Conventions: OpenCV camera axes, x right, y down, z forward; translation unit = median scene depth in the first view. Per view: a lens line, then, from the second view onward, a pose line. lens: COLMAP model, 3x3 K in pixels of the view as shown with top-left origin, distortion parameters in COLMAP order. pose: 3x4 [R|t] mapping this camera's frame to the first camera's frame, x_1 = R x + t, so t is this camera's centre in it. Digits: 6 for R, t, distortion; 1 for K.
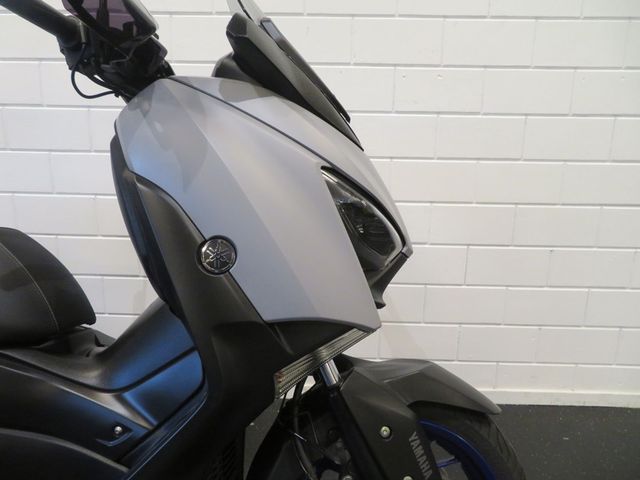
lens RADIAL K [[462.1, 0, 320.0], [0, 462.1, 240.0], [0, 0, 1]] dist [-0.004180, -0.000298]
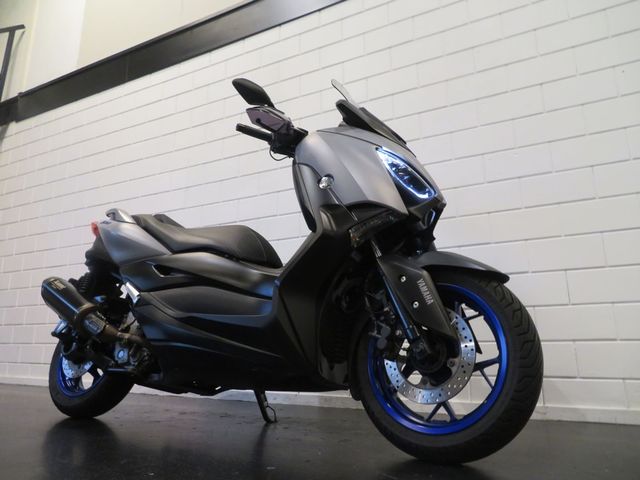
lens RADIAL K [[473.6, 0, 321.2], [0, 473.6, 245.9], [0, 0, 1]] dist [-0.000179, -0.000431]
pose [[0.893490, -0.129742, -0.429933, 0.606472], [-0.072228, 0.903378, -0.422720, 1.106979], [0.443237, 0.408749, 0.797788, -0.631729]]
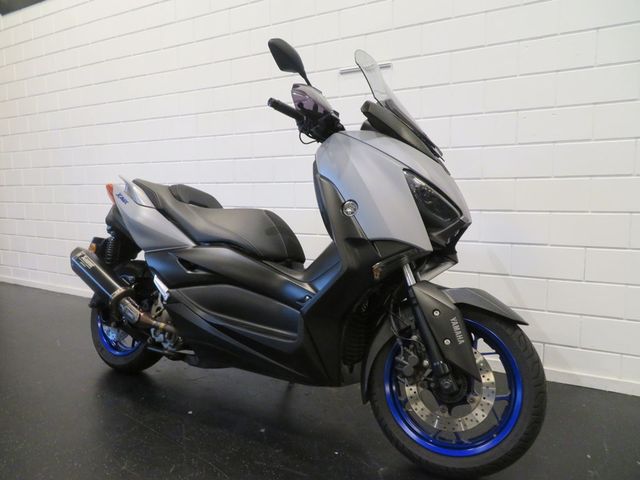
lens RADIAL K [[473.6, 0, 321.2], [0, 473.6, 245.9], [0, 0, 1]] dist [-0.000179, -0.000431]
pose [[0.882451, 0.026226, -0.469672, 0.611204], [-0.075058, 0.993503, -0.085549, 0.349207], [0.464377, 0.110746, 0.878686, -0.869060]]
